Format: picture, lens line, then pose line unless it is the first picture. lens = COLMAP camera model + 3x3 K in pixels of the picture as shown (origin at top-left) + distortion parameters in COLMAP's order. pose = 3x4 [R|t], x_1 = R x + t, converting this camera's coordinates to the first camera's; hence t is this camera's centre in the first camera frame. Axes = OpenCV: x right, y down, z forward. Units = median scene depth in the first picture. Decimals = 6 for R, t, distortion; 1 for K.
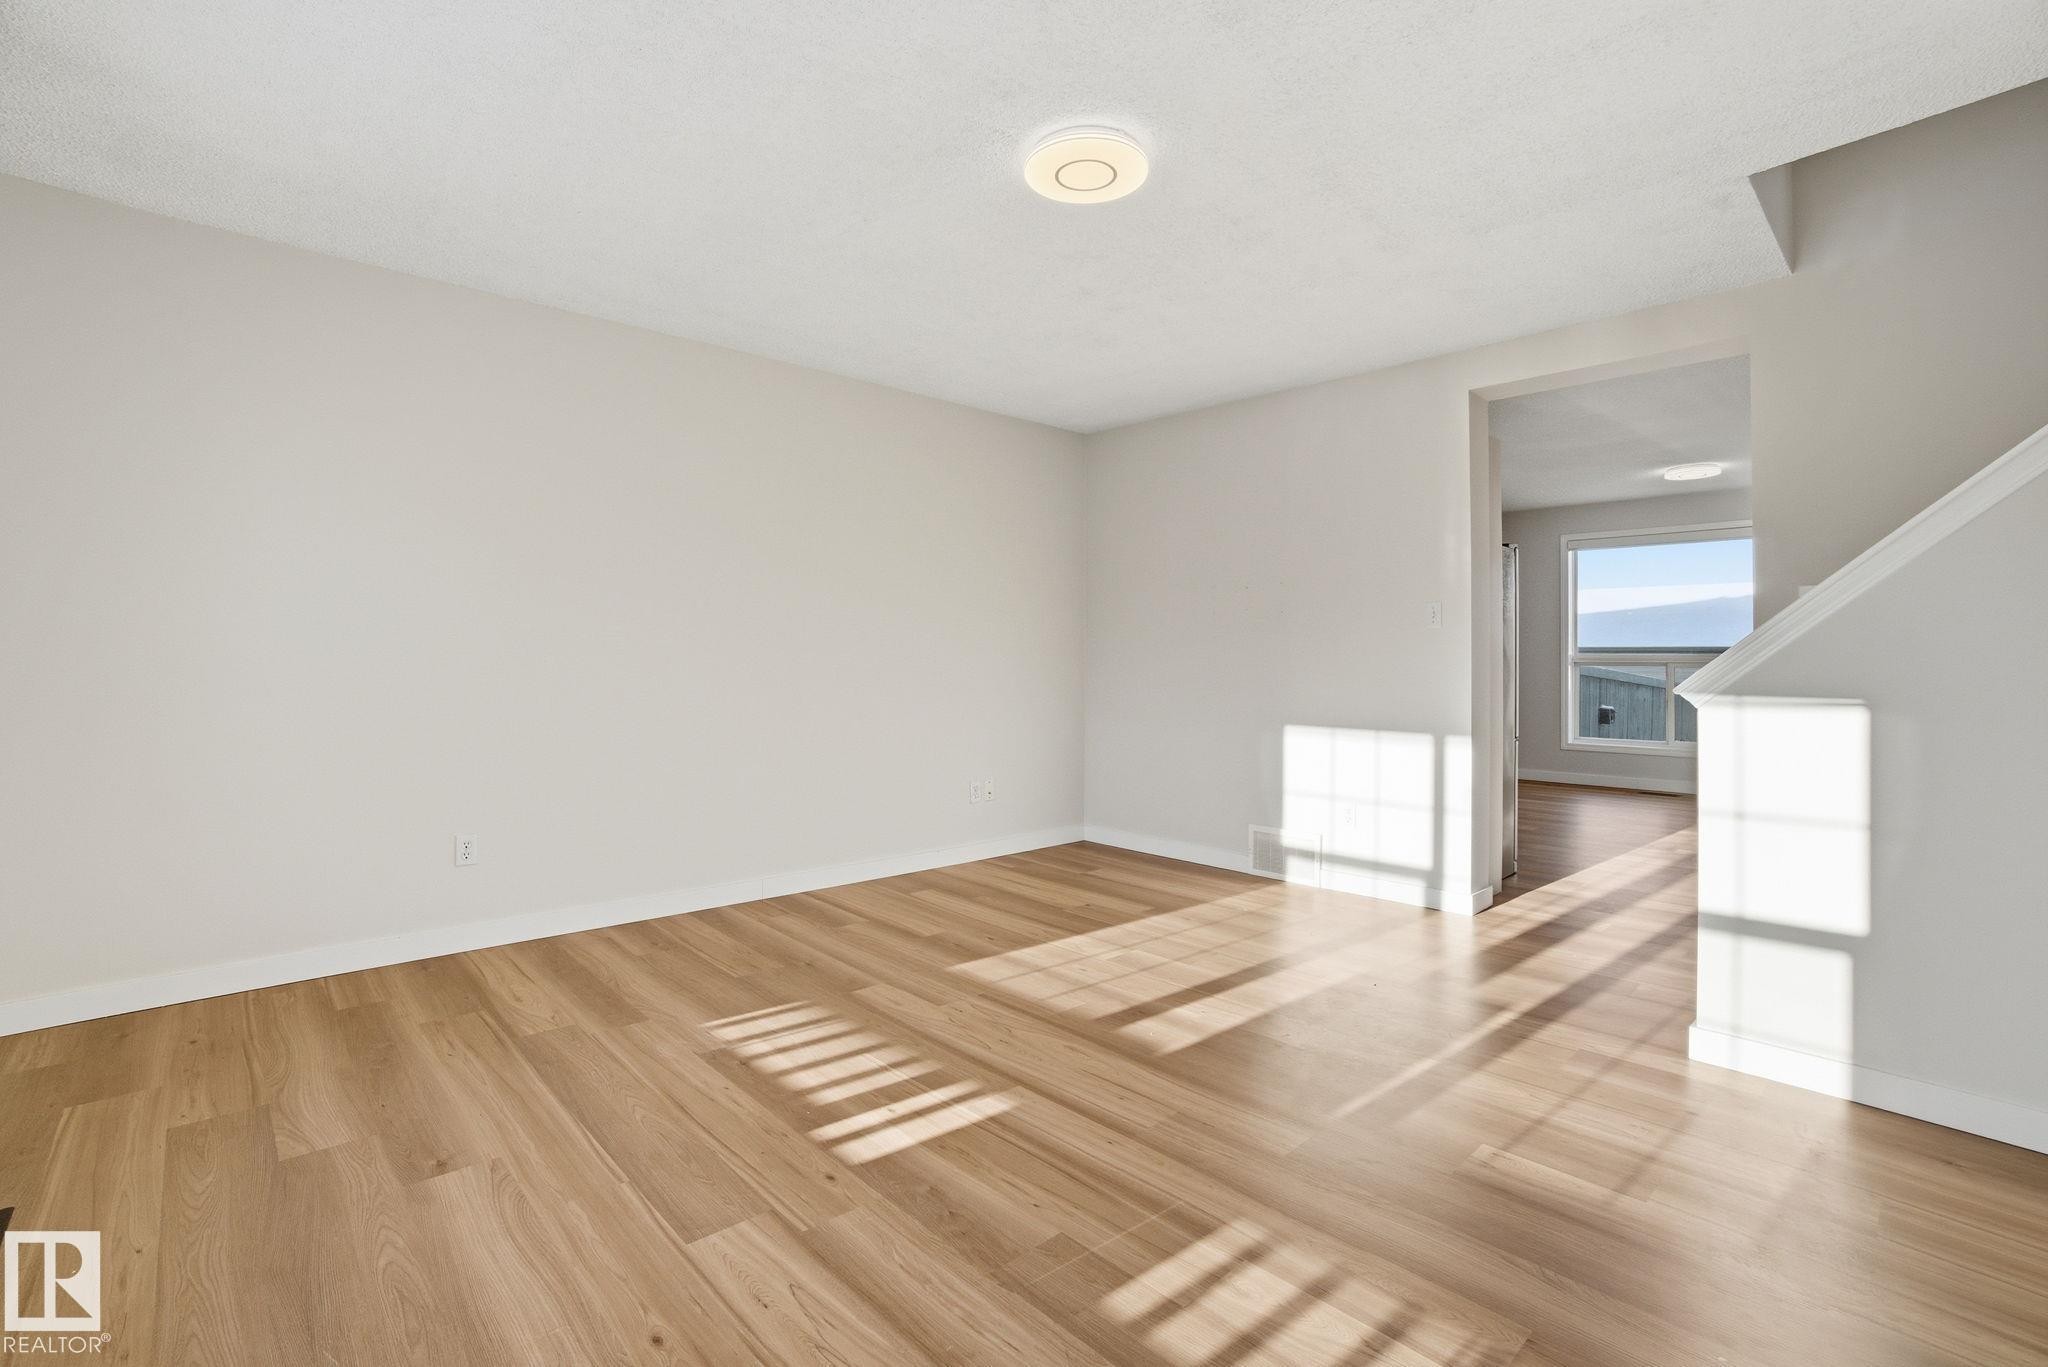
lens RADIAL K [[914.6, 0, 1008.6], [0, 914.6, 669.4], [0, 0, 1]] dist [-0.066437, 0.028475]
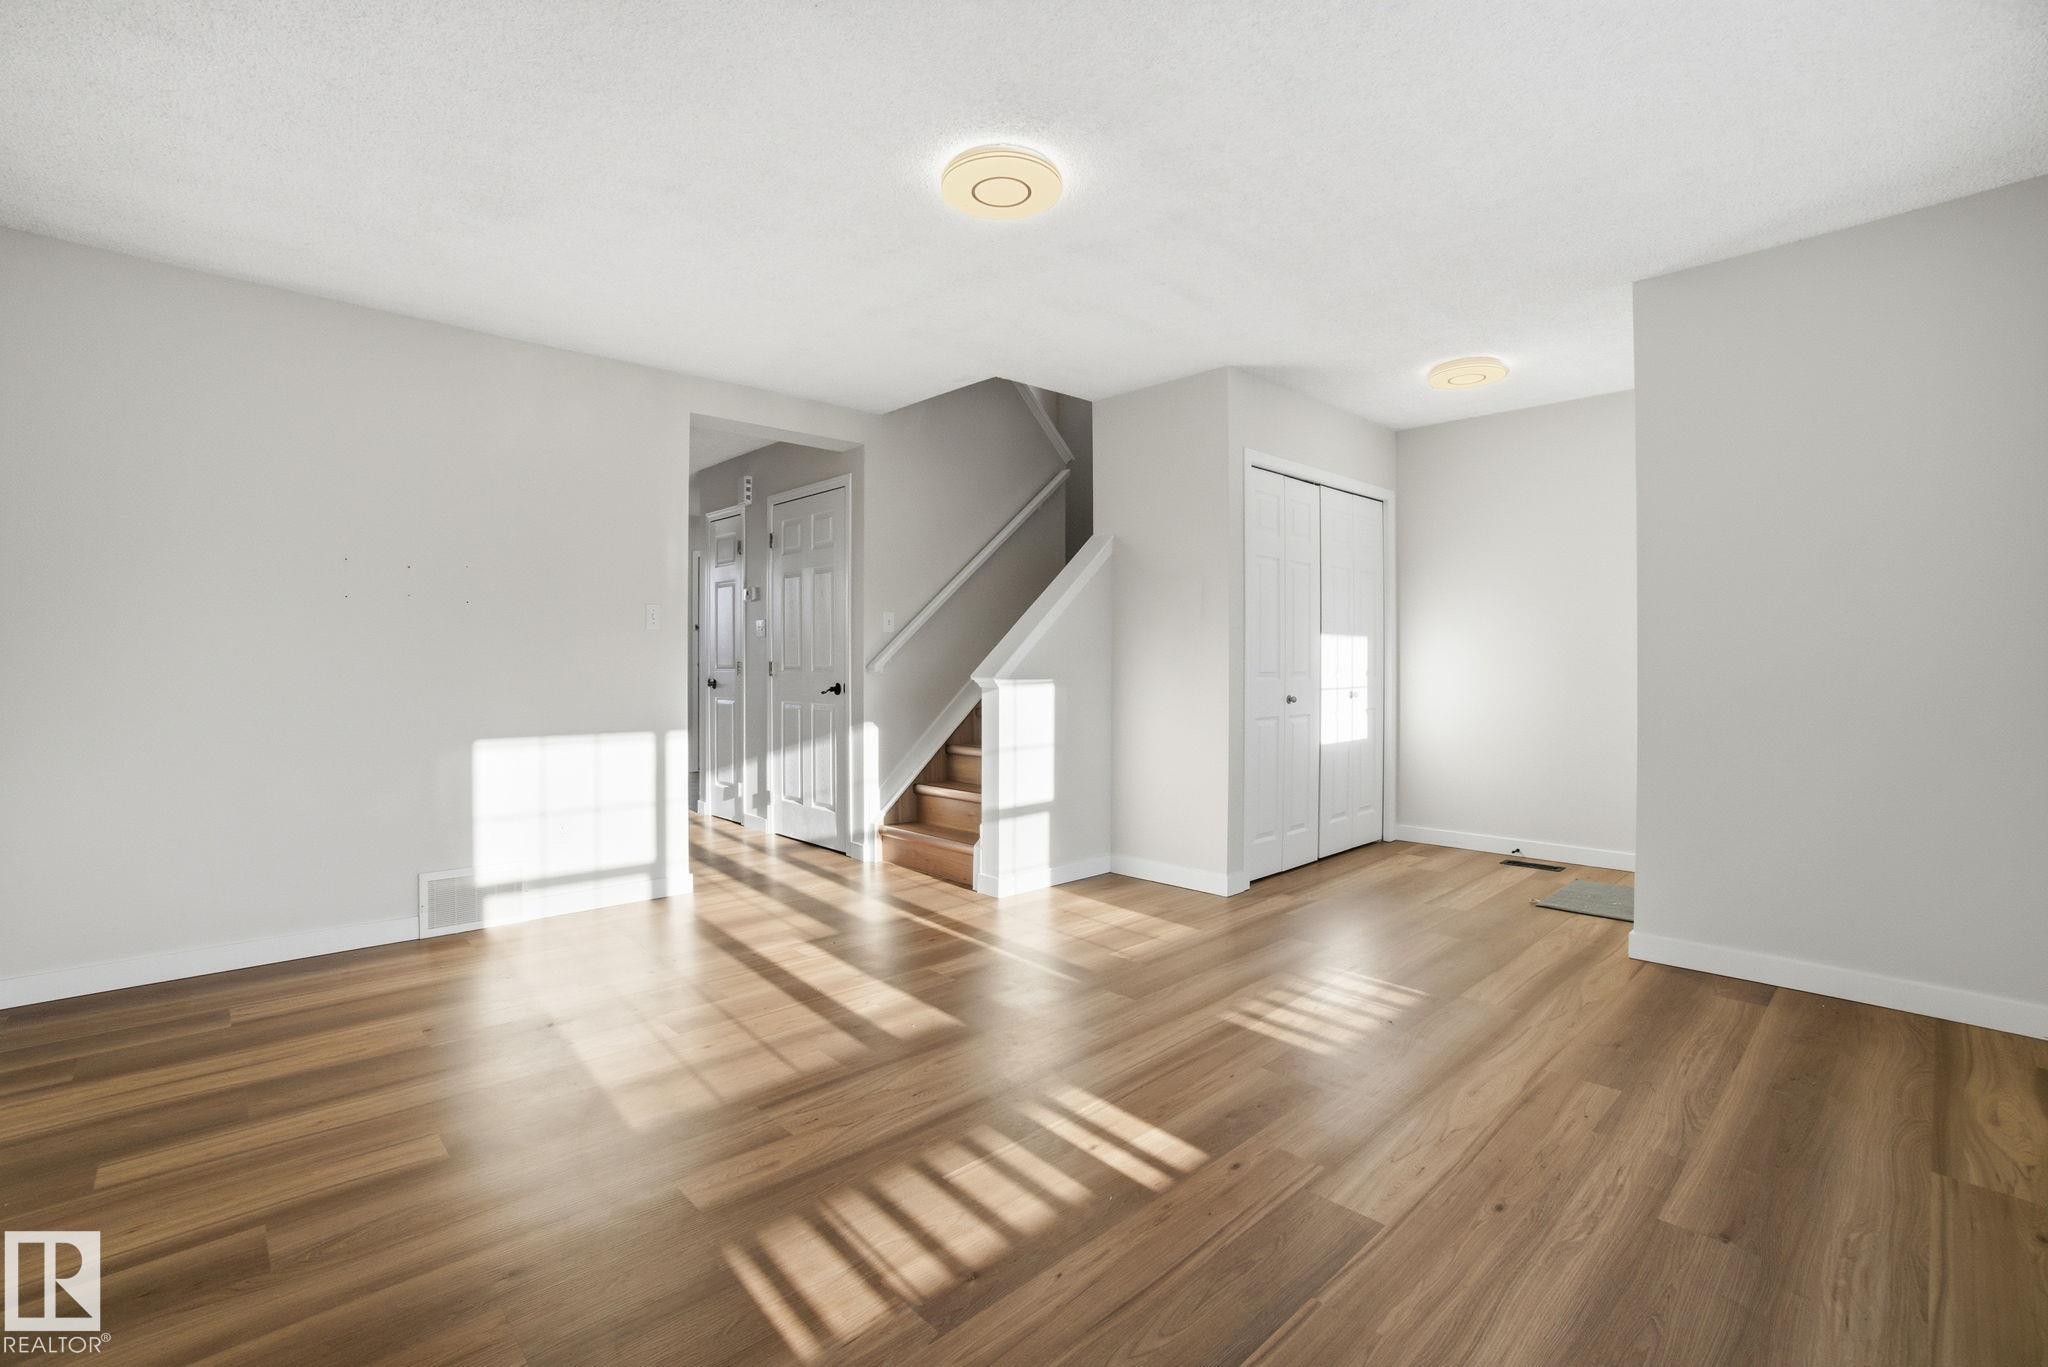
lens RADIAL K [[914.6, 0, 1008.6], [0, 914.6, 669.4], [0, 0, 1]] dist [-0.066437, 0.028475]
pose [[-0.008464, -0.009014, 0.999924, -0.870764], [0.007000, 0.999934, 0.009073, -0.009810], [-0.999940, 0.007076, -0.008400, 0.904076]]
